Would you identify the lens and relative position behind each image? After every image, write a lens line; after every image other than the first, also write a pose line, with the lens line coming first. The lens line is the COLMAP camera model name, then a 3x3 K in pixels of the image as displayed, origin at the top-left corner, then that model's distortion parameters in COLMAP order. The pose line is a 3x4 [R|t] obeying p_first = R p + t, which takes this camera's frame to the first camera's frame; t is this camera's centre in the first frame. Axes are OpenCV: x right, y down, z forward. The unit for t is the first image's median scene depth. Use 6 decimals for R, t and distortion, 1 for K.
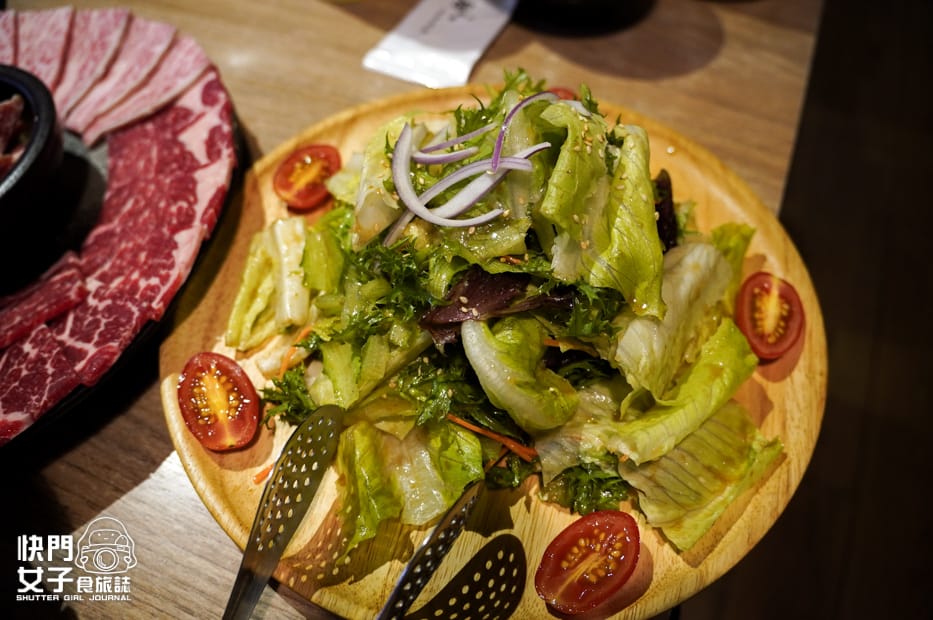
lens RADIAL K [[696.7, 0, 466.4], [0, 696.7, 313.8], [0, 0, 1]] dist [-0.121532, -0.007415]
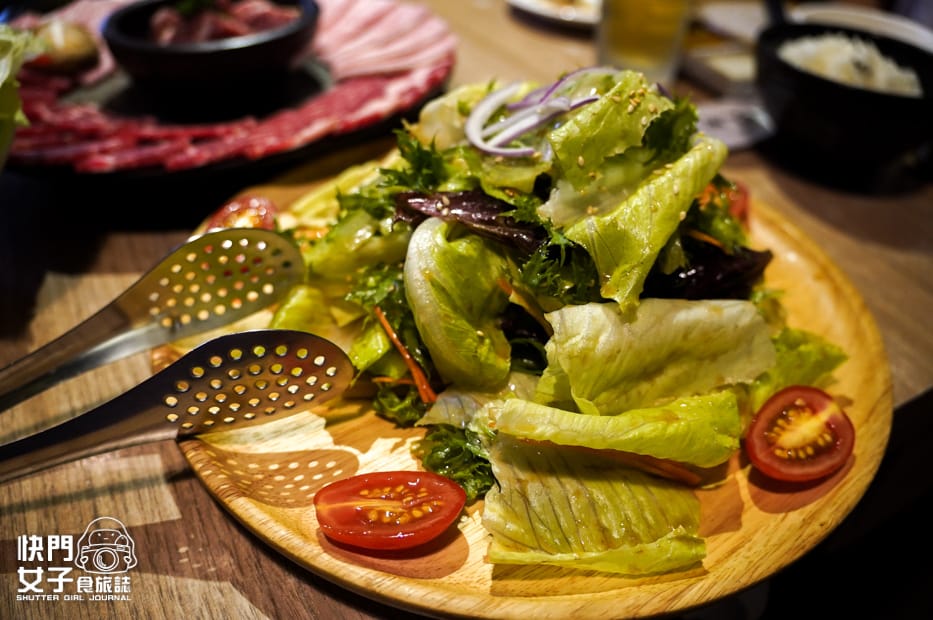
lens RADIAL K [[696.7, 0, 470.5], [0, 696.7, 307.3], [0, 0, 1]] dist [-0.121532, -0.007415]
pose [[0.798186, 0.422202, -0.429704, 0.473864], [-0.527900, 0.833850, -0.161294, 0.227640], [0.290210, 0.355583, 0.888447, 0.196939]]
